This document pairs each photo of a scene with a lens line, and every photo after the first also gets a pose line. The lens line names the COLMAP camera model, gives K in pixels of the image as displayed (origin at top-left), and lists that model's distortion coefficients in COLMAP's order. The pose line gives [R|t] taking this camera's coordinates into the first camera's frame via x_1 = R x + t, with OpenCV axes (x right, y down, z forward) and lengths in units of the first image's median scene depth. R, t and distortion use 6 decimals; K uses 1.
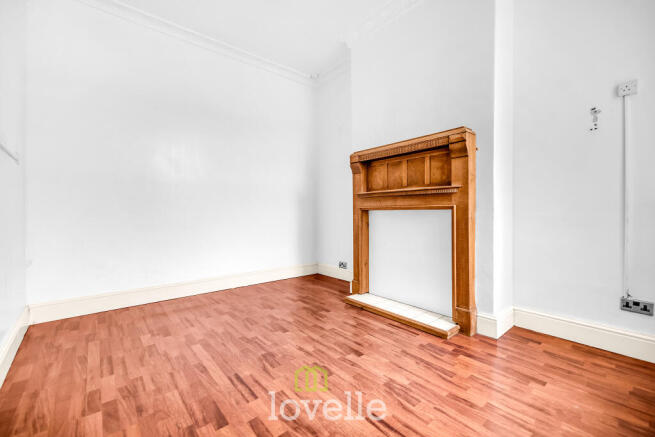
lens RADIAL K [[278.6, 0, 324.9], [0, 278.6, 214.8], [0, 0, 1]] dist [0.011784, -0.000213]
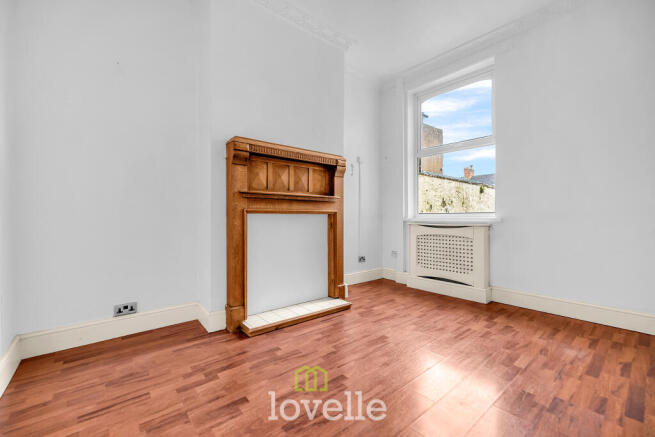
lens RADIAL K [[278.6, 0, 324.5], [0, 278.6, 218.3], [0, 0, 1]] dist [0.011784, -0.000213]
pose [[-0.007220, -0.004674, 0.999963, -0.801334], [0.004292, 0.999980, 0.004705, -0.006376], [-0.999965, 0.004326, -0.007200, 0.961229]]
